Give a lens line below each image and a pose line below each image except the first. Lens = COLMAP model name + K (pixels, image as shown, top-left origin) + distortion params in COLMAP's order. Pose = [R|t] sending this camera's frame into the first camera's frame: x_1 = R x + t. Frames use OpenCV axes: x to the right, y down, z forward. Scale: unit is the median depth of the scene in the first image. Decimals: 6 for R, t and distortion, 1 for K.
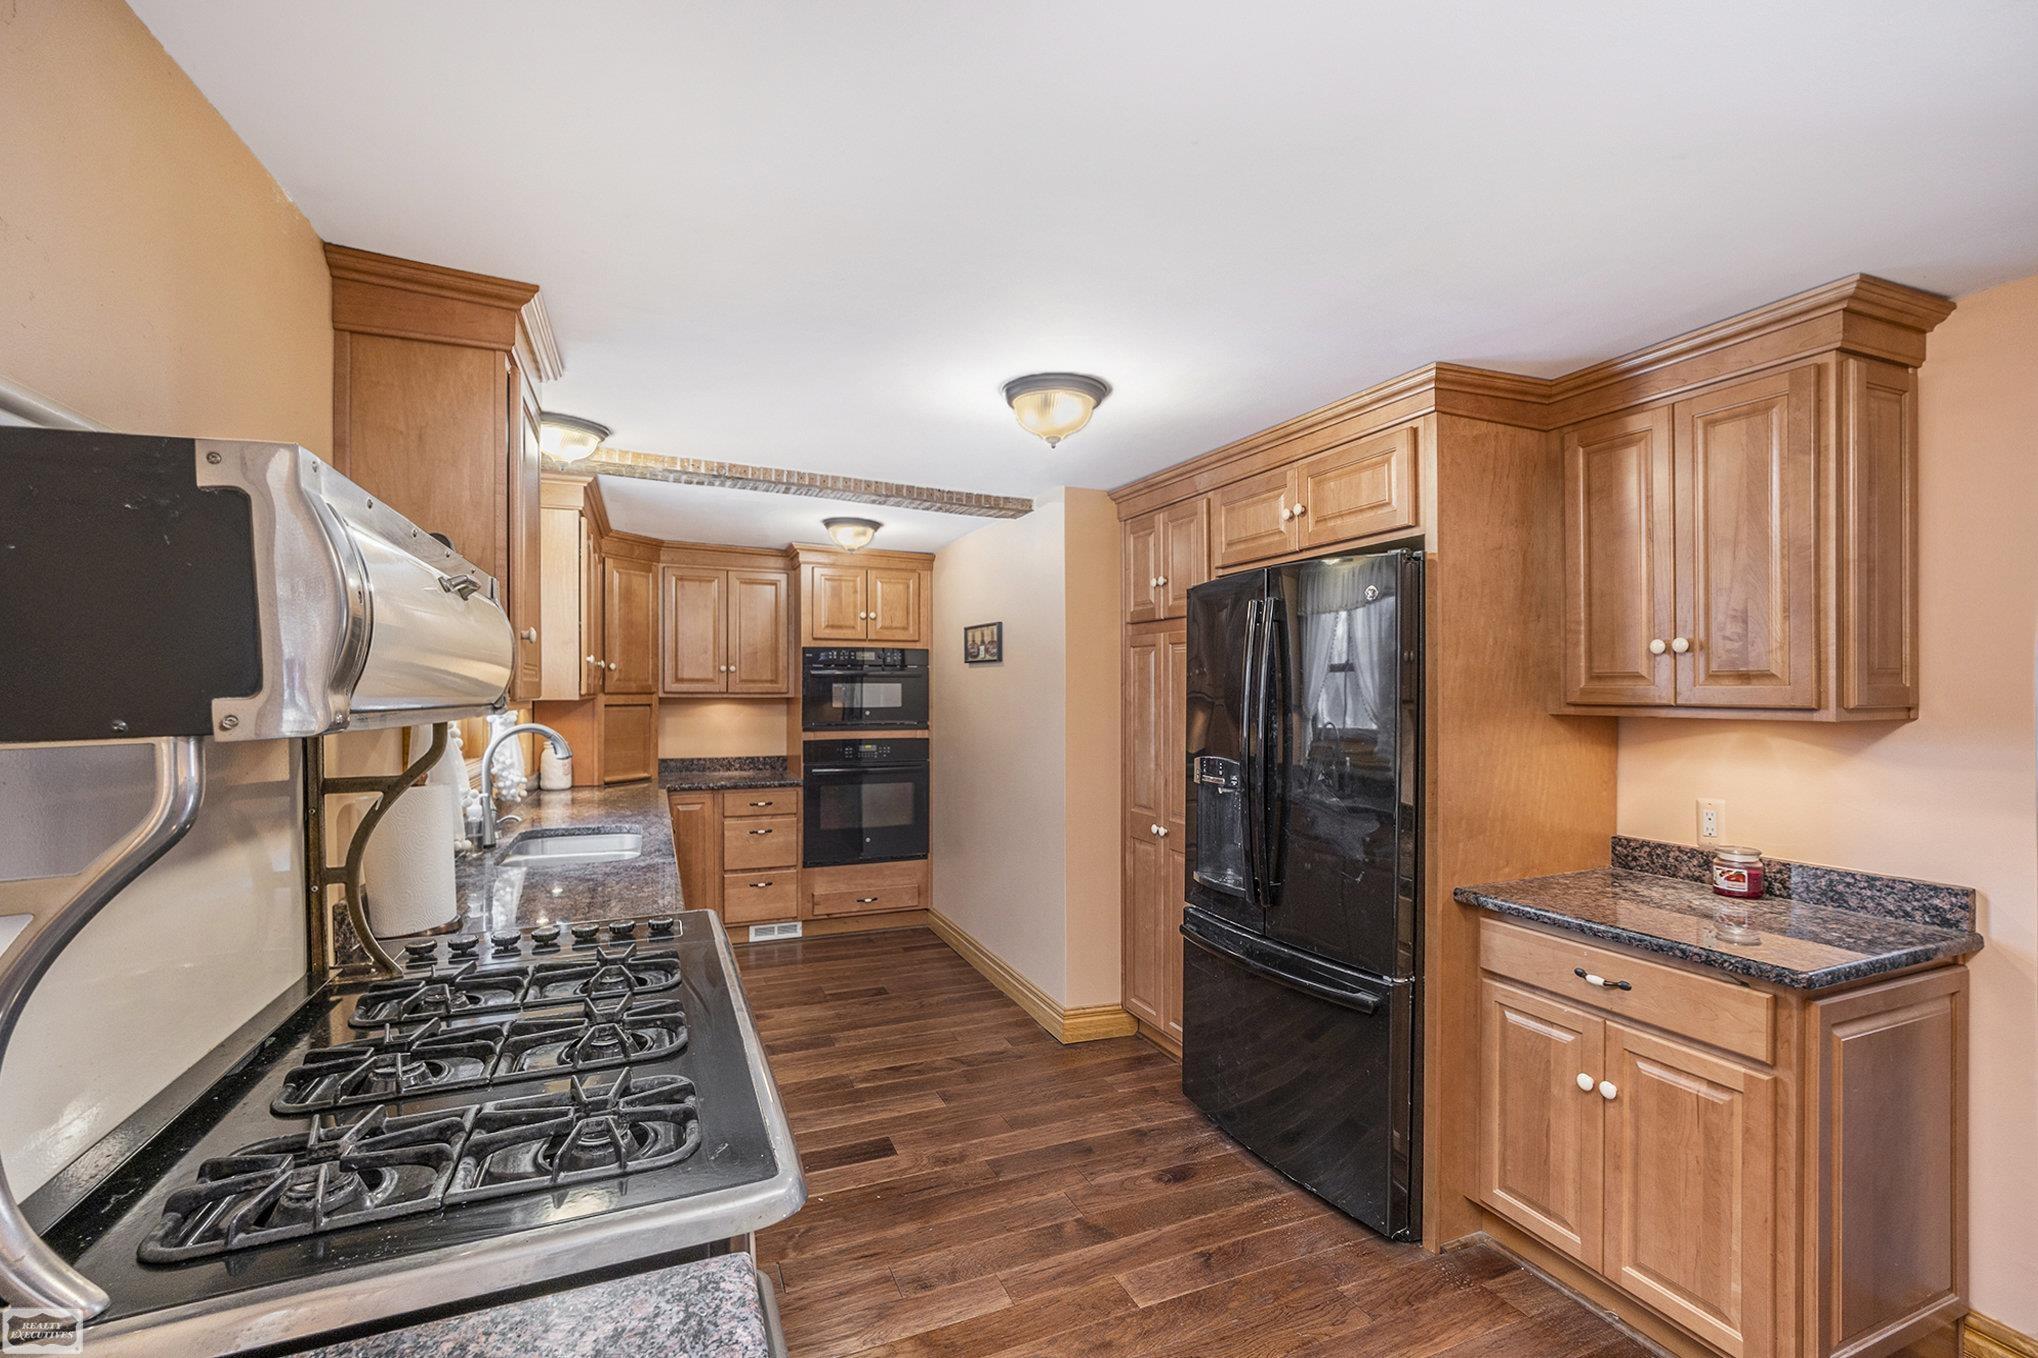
lens RADIAL K [[872.4, 0, 1010.1], [0, 872.4, 693.5], [0, 0, 1]] dist [-0.024879, 0.000086]
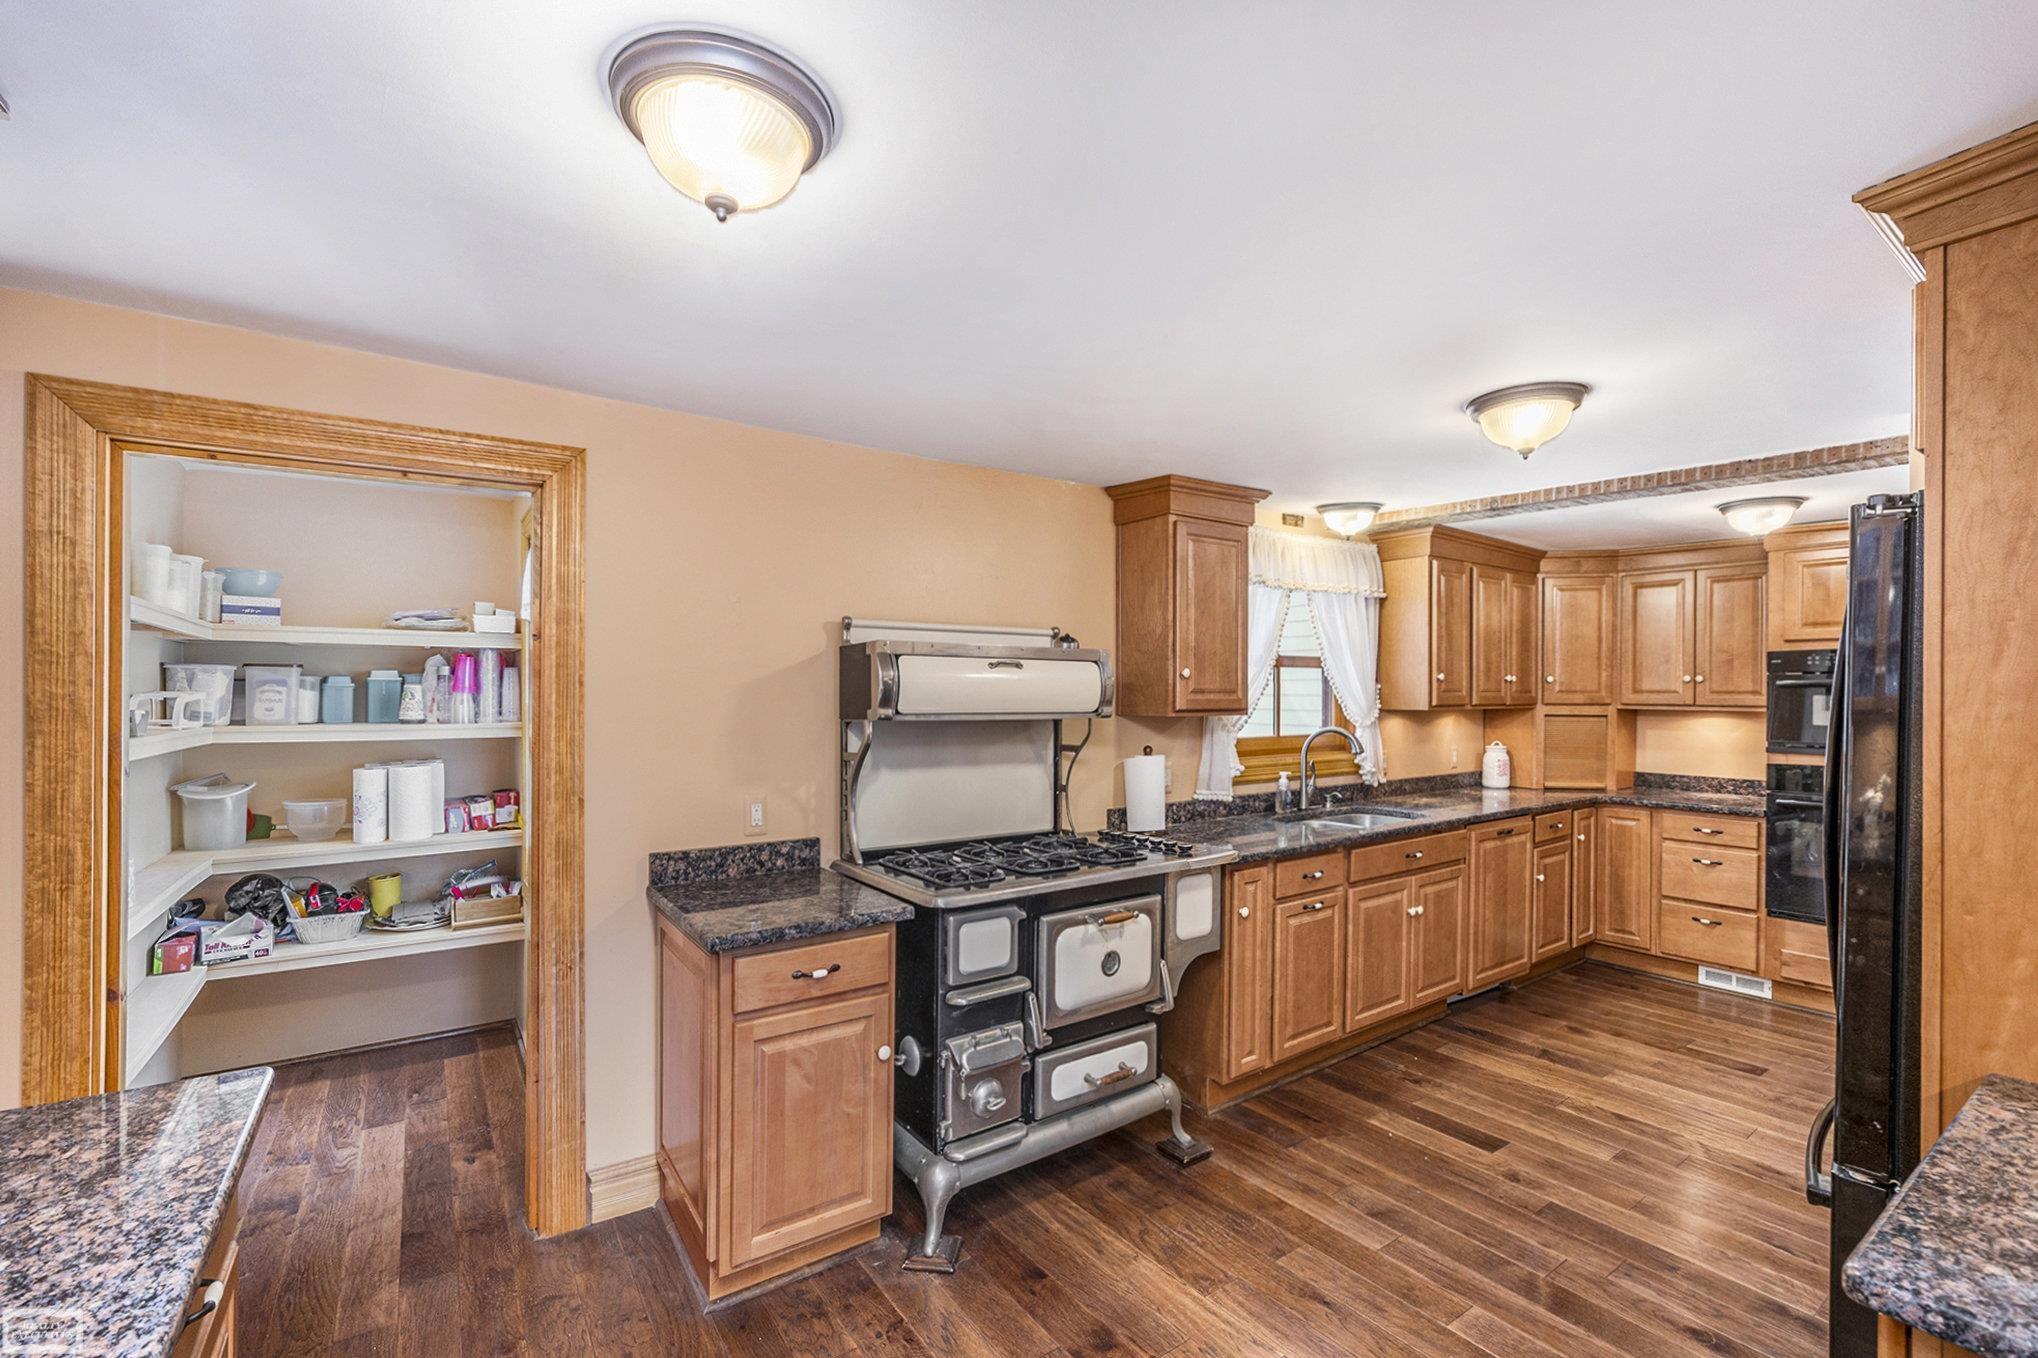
lens RADIAL K [[872.4, 0, 1010.1], [0, 872.4, 693.5], [0, 0, 1]] dist [-0.024879, 0.000086]
pose [[0.202759, -0.000718, -0.979228, 0.421094], [-0.005668, 0.999982, -0.001907, -0.007436], [0.979212, 0.005937, 0.202751, 0.122119]]
